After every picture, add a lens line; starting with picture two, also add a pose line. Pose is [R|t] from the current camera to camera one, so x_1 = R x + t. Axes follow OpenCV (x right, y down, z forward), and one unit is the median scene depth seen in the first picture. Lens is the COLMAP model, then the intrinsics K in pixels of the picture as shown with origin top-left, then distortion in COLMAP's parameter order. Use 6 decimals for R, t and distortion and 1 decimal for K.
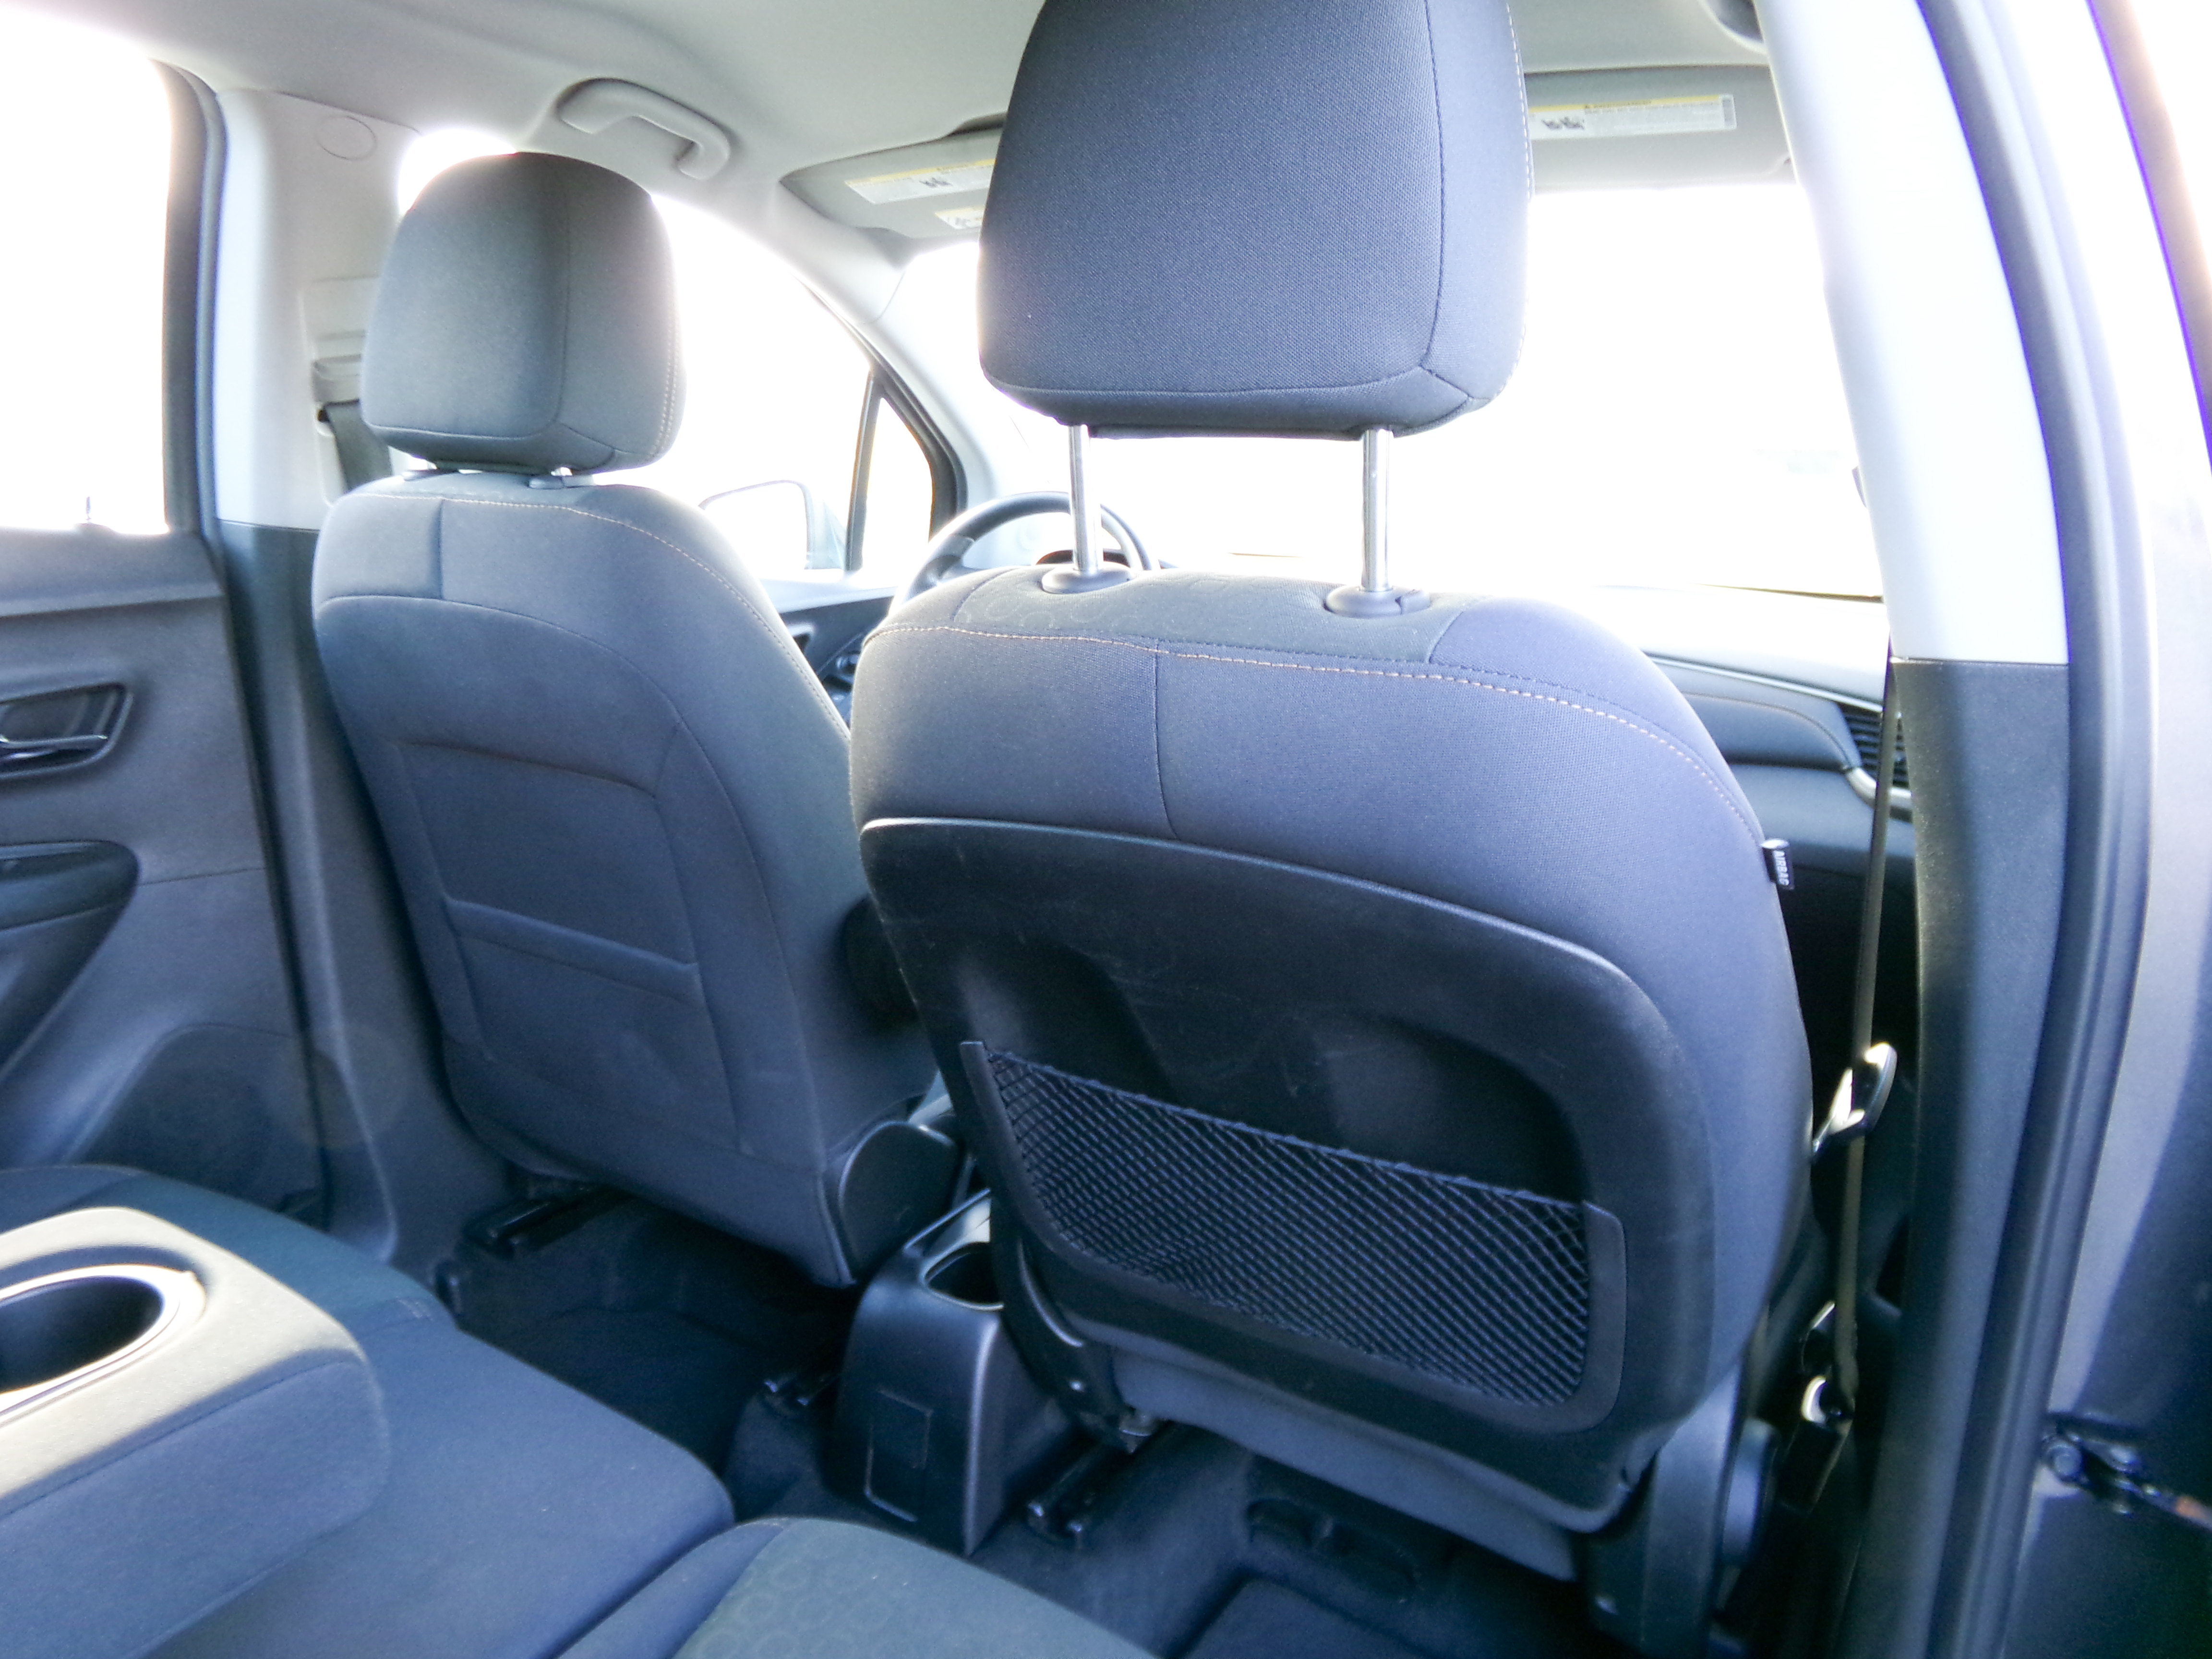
lens RADIAL K [[1525.2, 0, 1106.0], [0, 1525.2, 829.5], [0, 0, 1]] dist [0.026868, 0.000598]
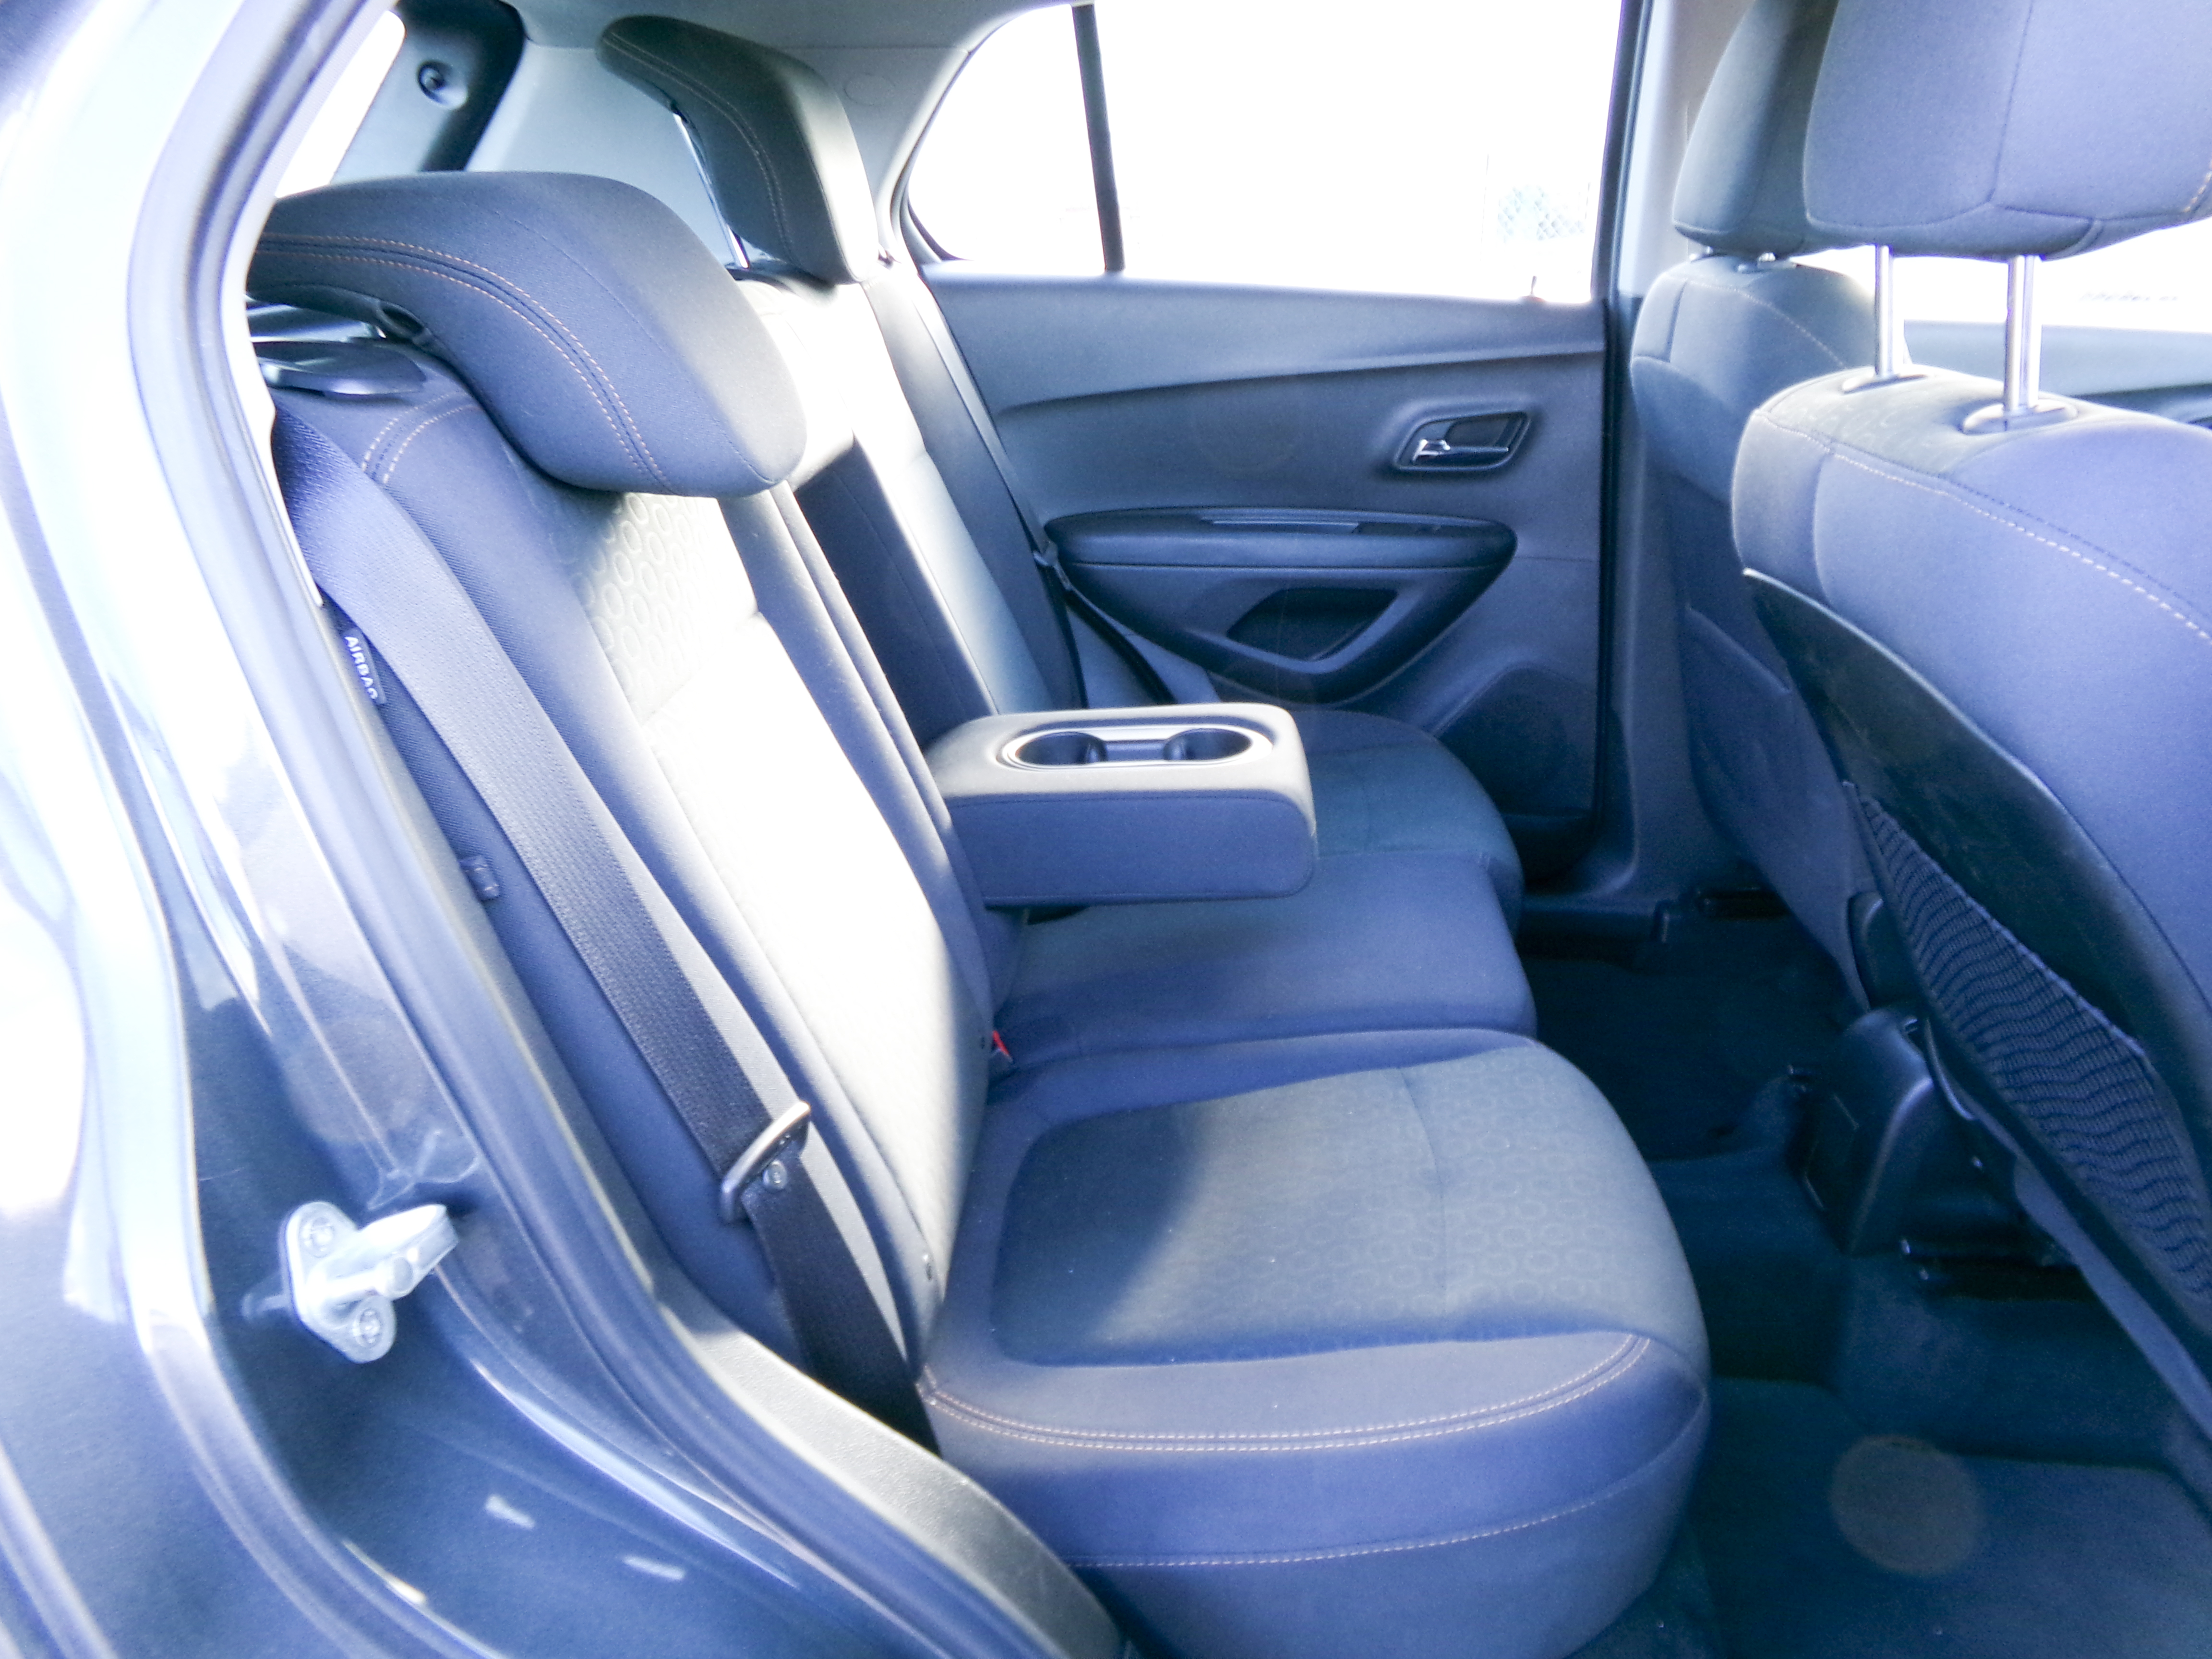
lens RADIAL K [[1525.2, 0, 1106.0], [0, 1525.2, 829.5], [0, 0, 1]] dist [0.026868, 0.000598]
pose [[0.477499, 0.301850, -0.825155, 0.468171], [-0.160556, 0.953300, 0.255816, -0.026868], [0.863838, 0.010332, 0.503664, -0.047351]]
